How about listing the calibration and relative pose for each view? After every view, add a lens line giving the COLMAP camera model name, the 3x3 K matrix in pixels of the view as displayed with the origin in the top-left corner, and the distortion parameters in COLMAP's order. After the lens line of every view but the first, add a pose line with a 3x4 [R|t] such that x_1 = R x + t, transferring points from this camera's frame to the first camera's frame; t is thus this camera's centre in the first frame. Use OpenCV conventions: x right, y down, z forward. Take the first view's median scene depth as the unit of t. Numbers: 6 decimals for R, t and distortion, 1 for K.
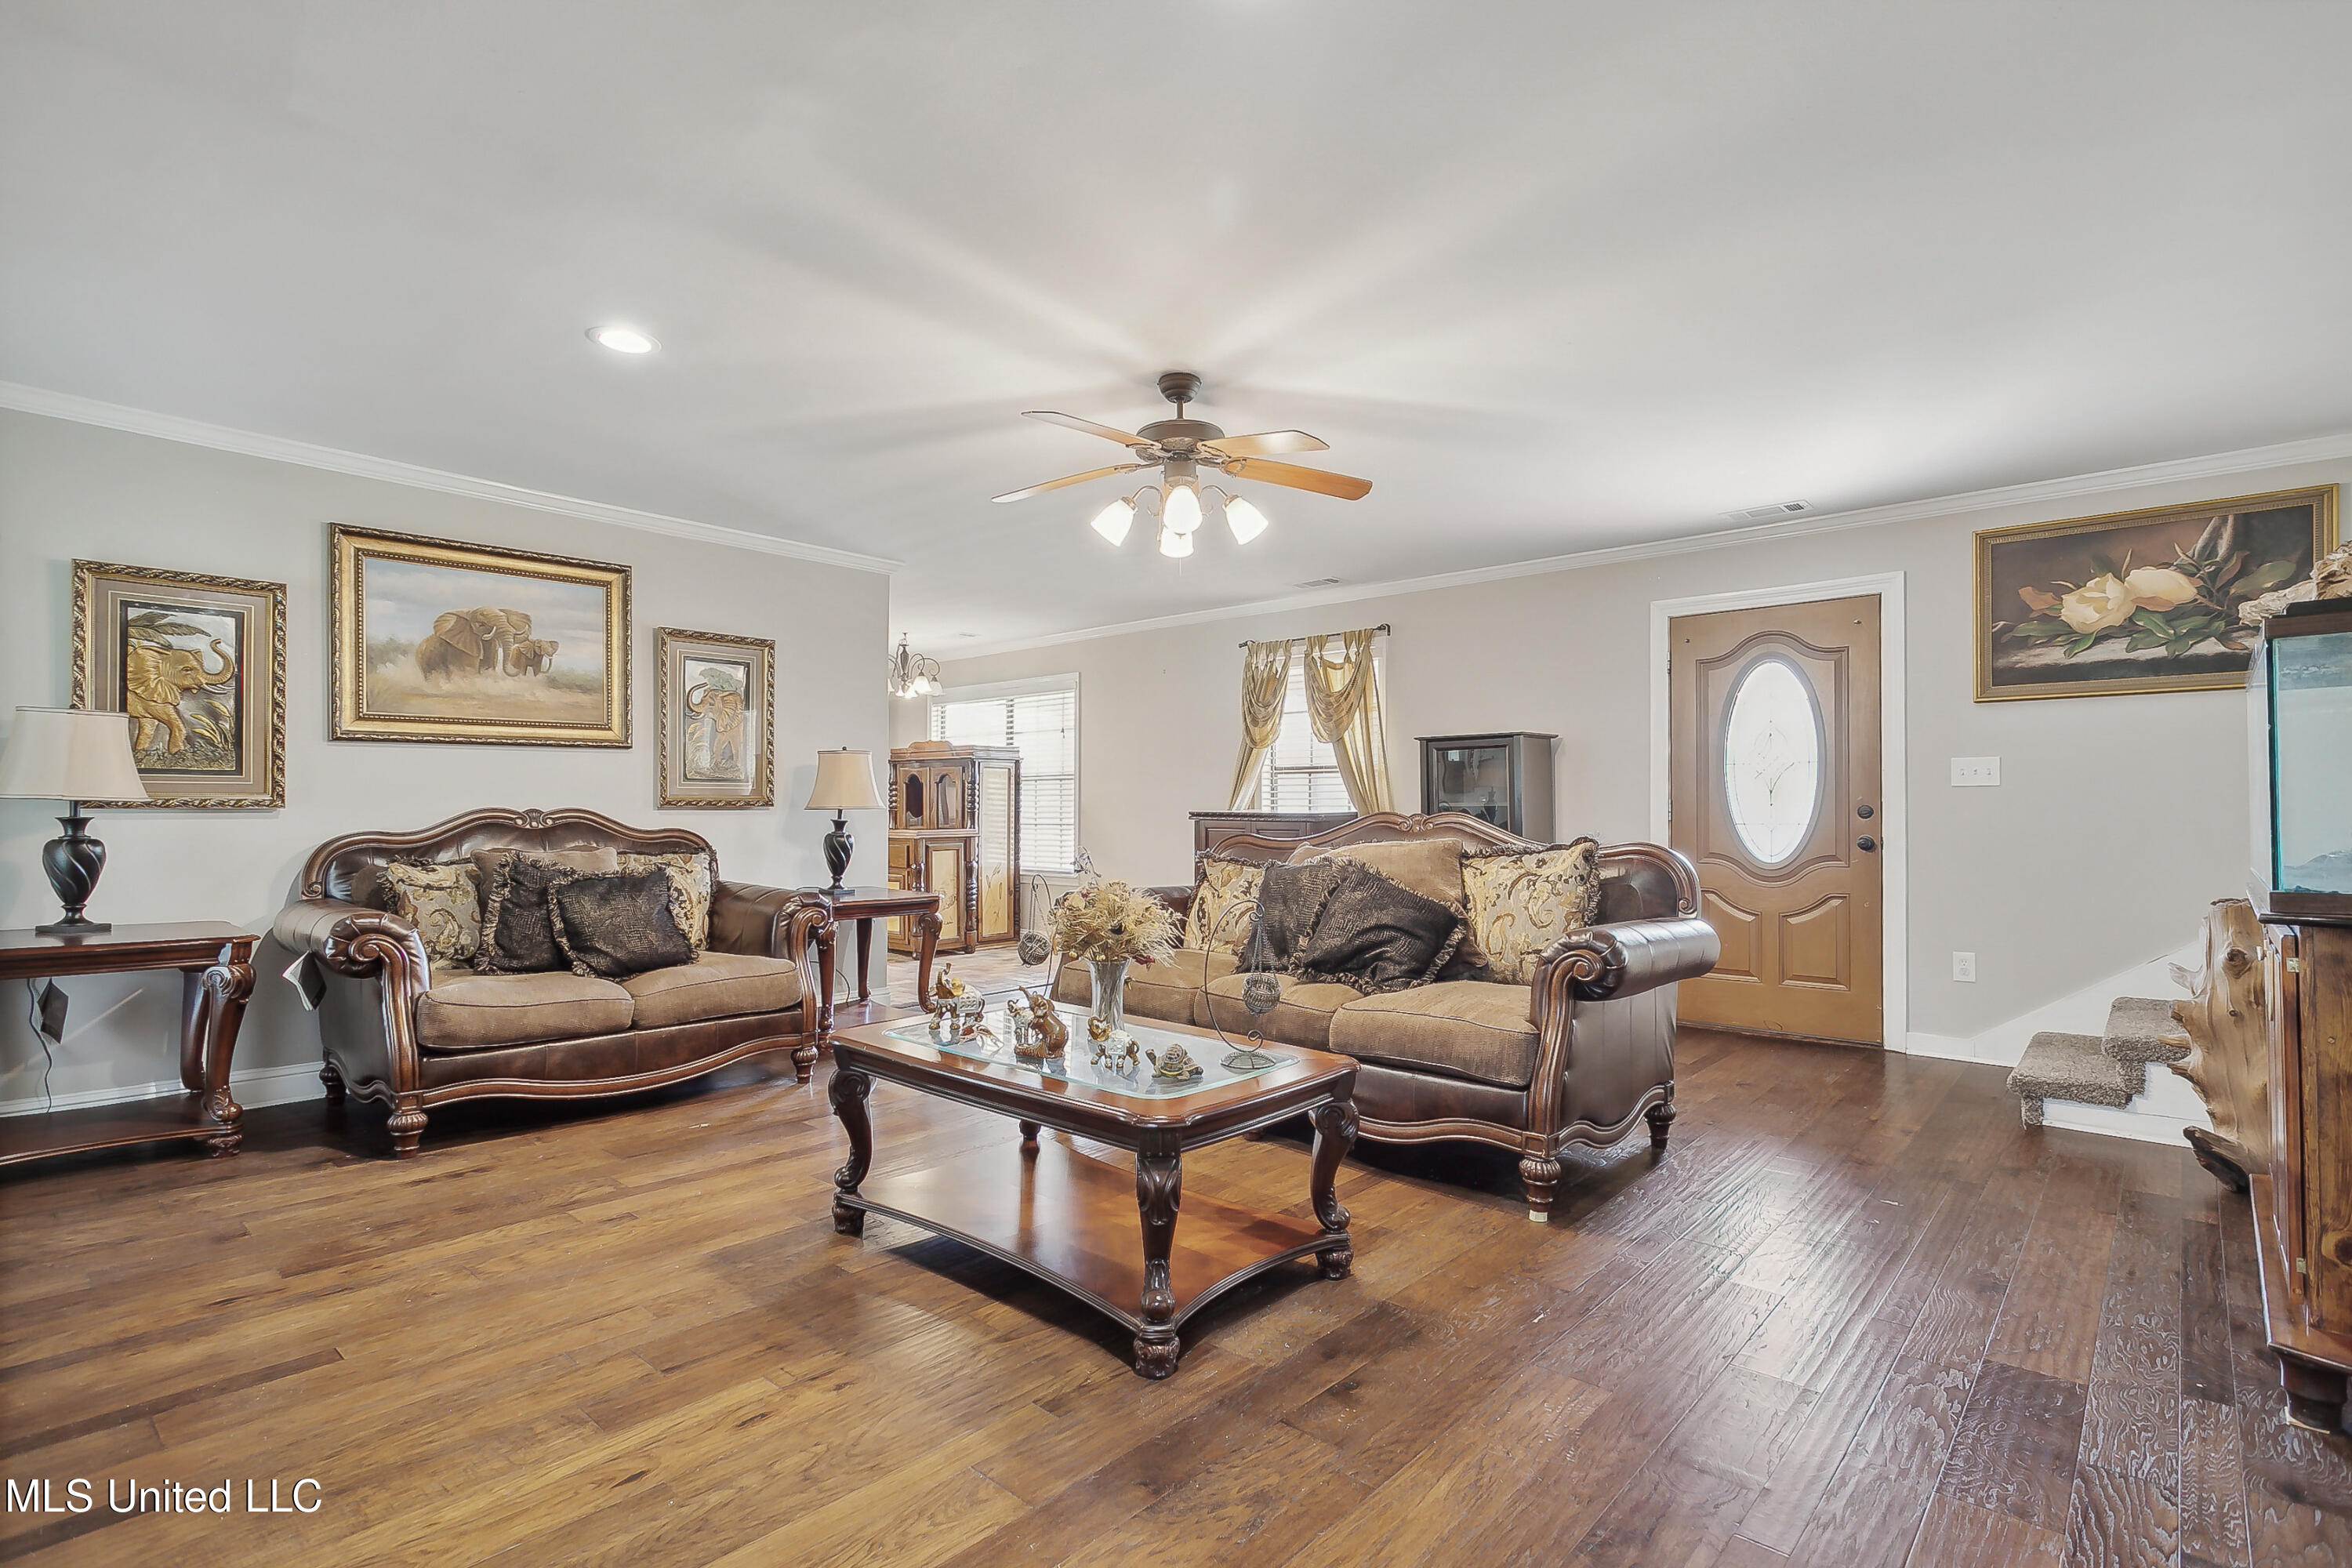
lens RADIAL K [[1104.9, 0, 1171.1], [0, 1104.9, 790.4], [0, 0, 1]] dist [0.000008, -0.000006]
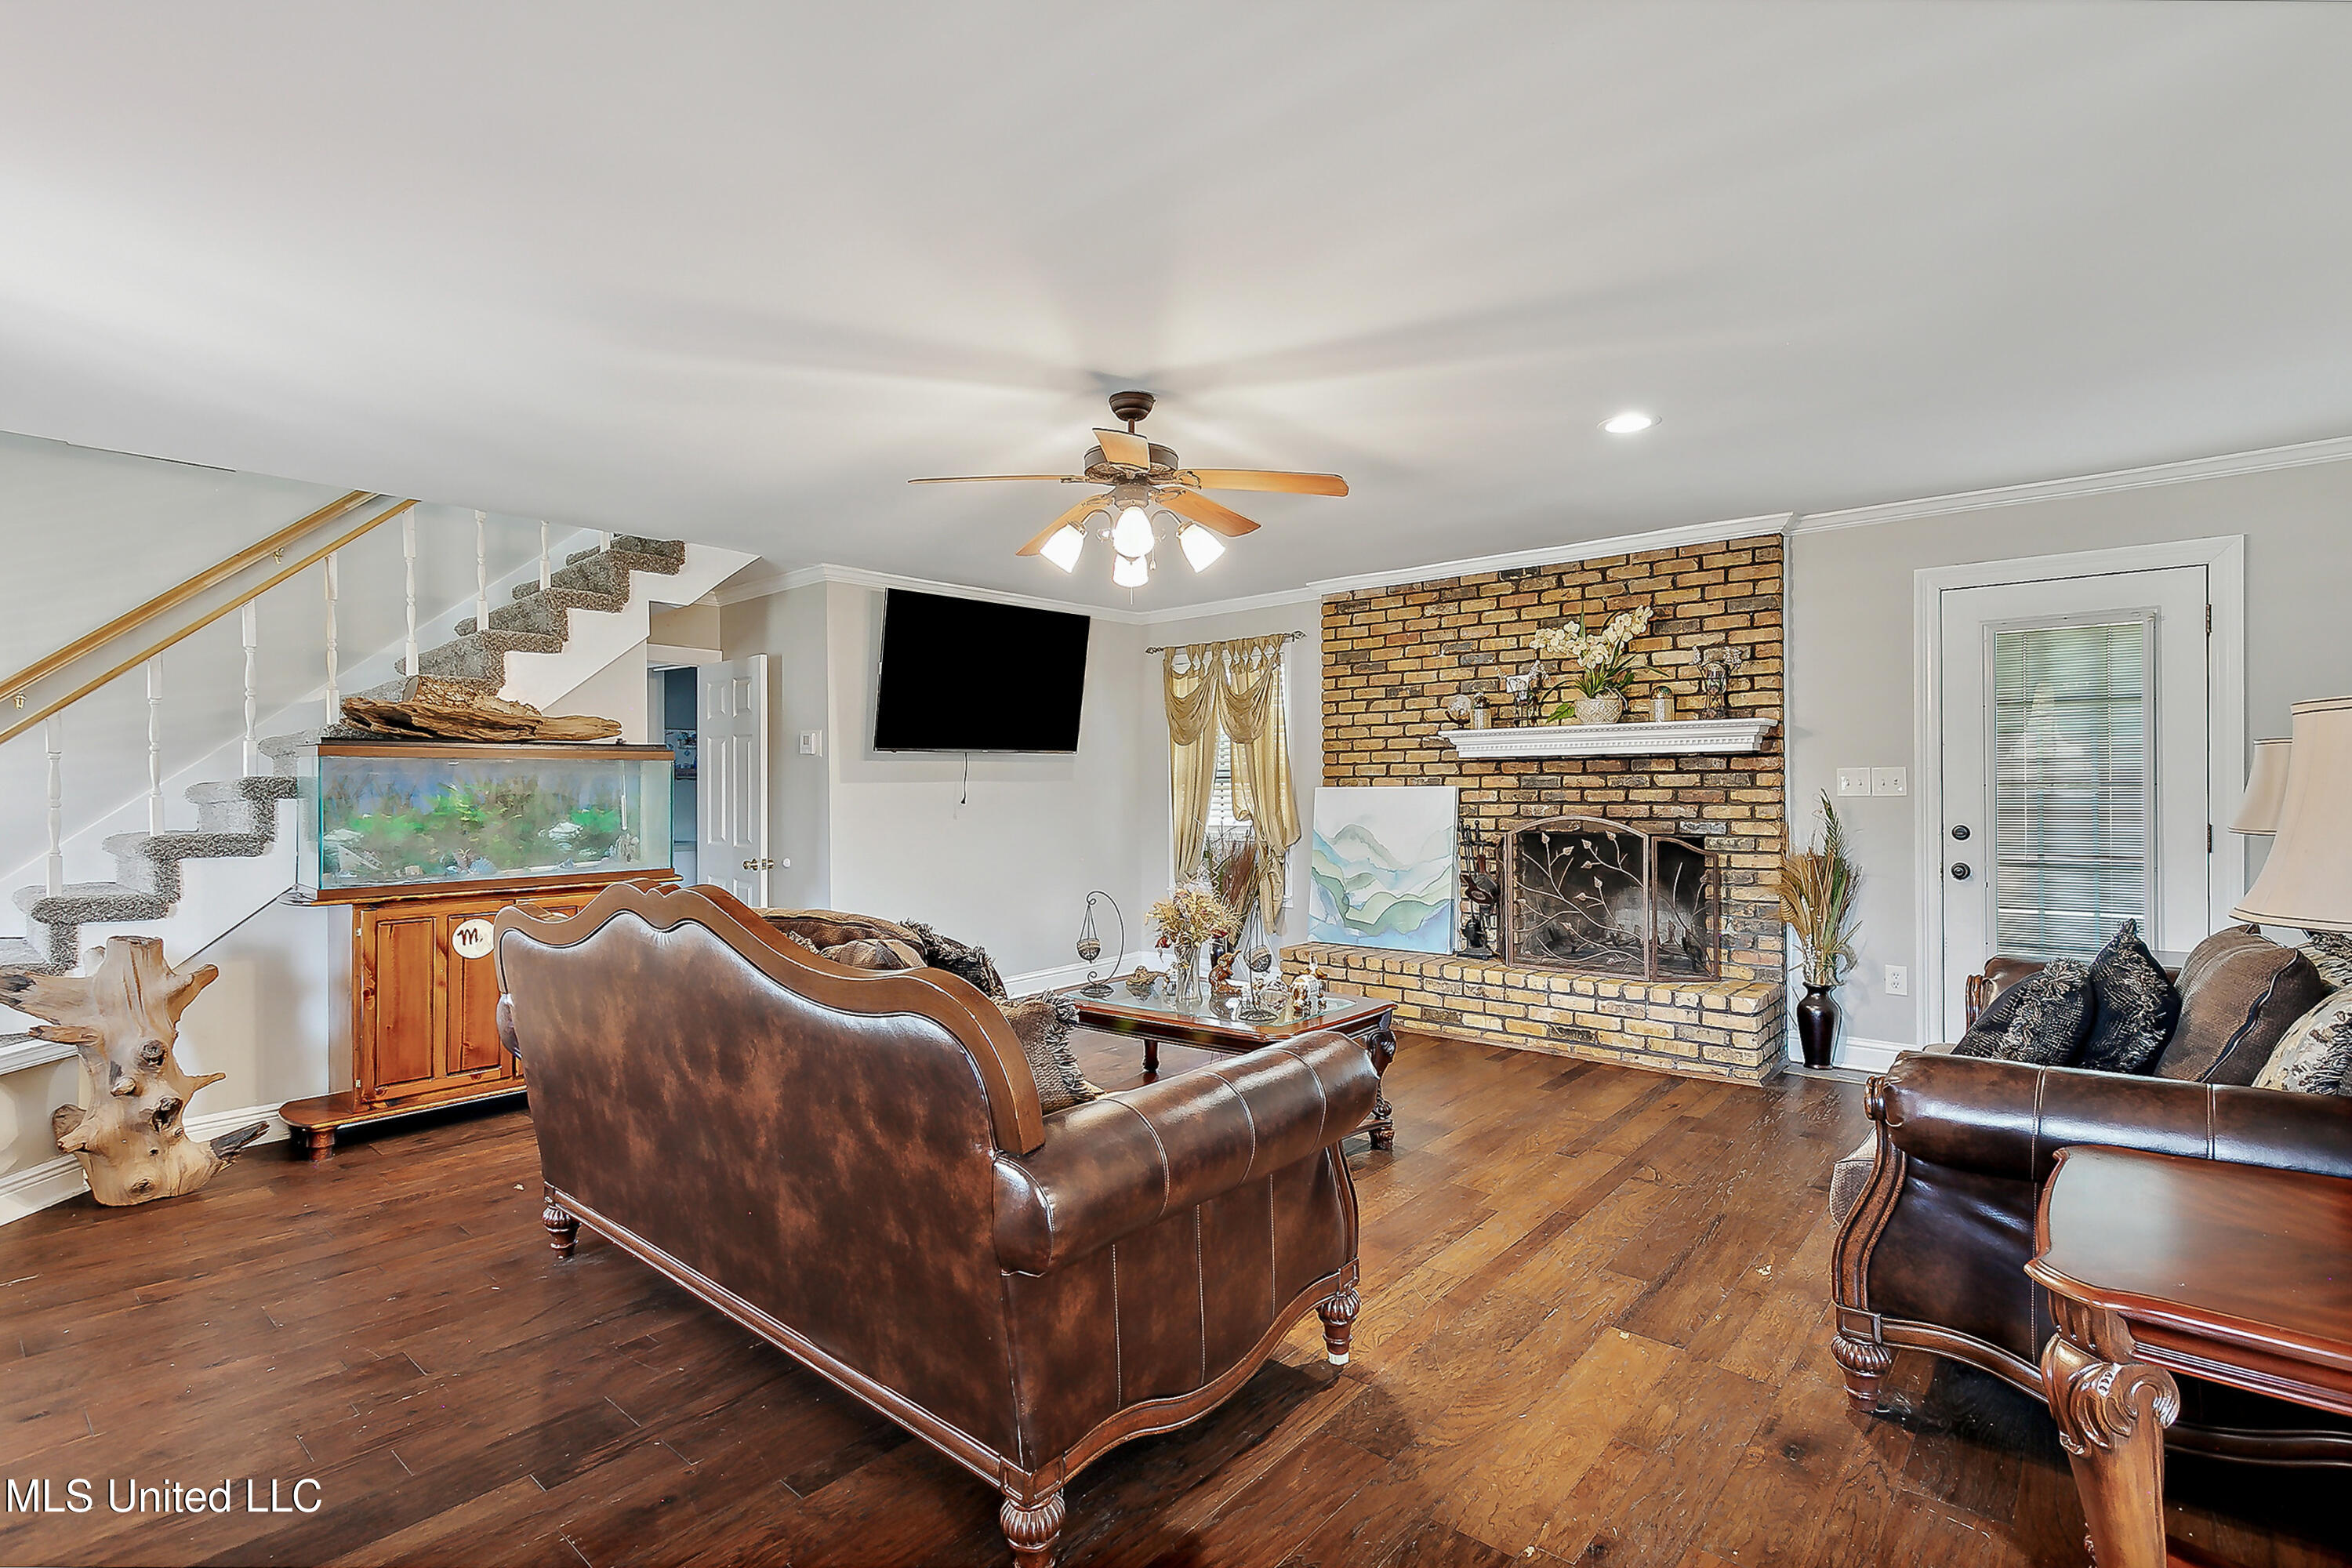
lens RADIAL K [[1104.9, 0, 1179.1], [0, 1104.9, 784.1], [0, 0, 1]] dist [0.000008, -0.000006]
pose [[-0.999229, 0.005091, -0.038931, 0.006088], [0.005501, 0.999930, -0.010449, -0.032499], [0.038875, -0.010655, -0.999187, 2.189896]]
